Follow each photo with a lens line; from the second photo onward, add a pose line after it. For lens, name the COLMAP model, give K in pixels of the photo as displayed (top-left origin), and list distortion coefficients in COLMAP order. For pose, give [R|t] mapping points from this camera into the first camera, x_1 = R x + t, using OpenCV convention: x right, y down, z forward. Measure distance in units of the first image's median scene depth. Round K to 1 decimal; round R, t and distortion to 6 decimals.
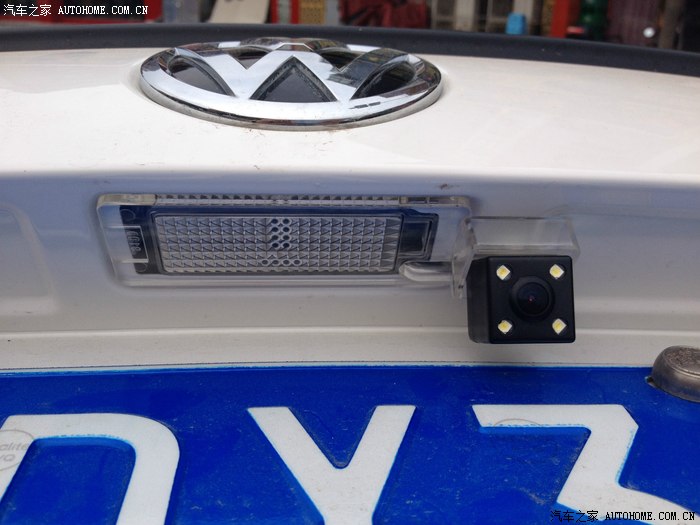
lens RADIAL K [[684.3, 0, 349.1], [0, 684.3, 272.7], [0, 0, 1]] dist [0.136957, -0.376887]
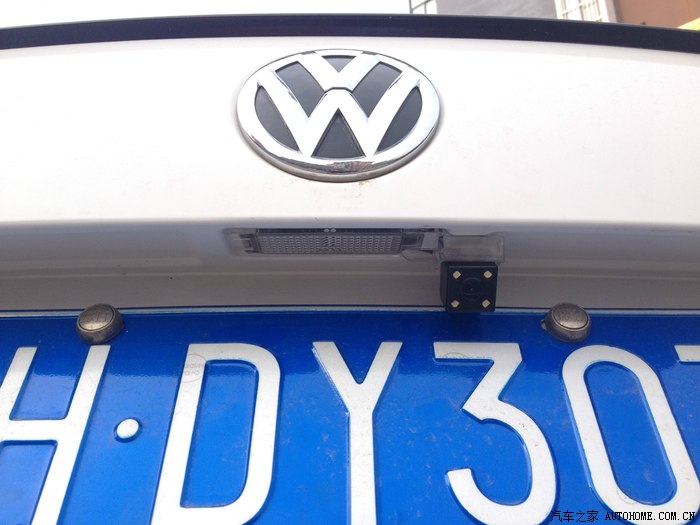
lens RADIAL K [[702.4, 0, 350.0], [0, 702.4, 262.5], [0, 0, 1]] dist [0.153107, -0.463443]
pose [[0.997144, 0.036832, -0.065939, 0.068112], [-0.009821, 0.928851, 0.370323, -0.660875], [0.074887, -0.368618, 0.926560, -0.638811]]
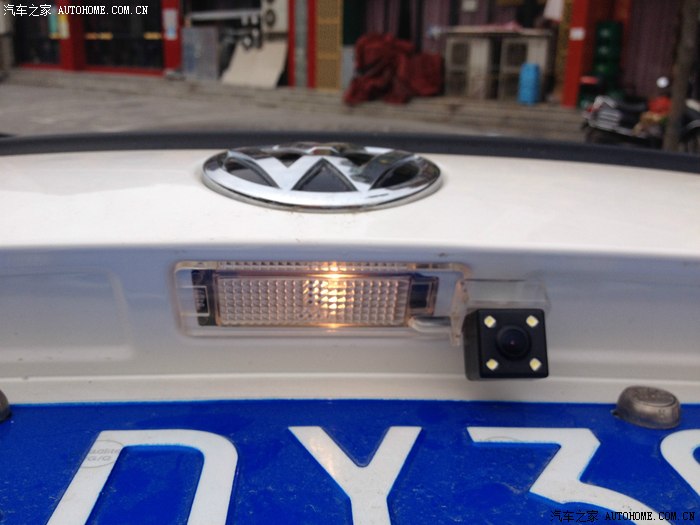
lens RADIAL K [[702.4, 0, 350.0], [0, 702.4, 262.5], [0, 0, 1]] dist [0.153107, -0.463443]
pose [[0.999760, -0.000442, -0.021883, -0.004922], [-0.002808, 0.988941, -0.148285, 0.082870], [0.021707, 0.148311, 0.988702, -0.299060]]
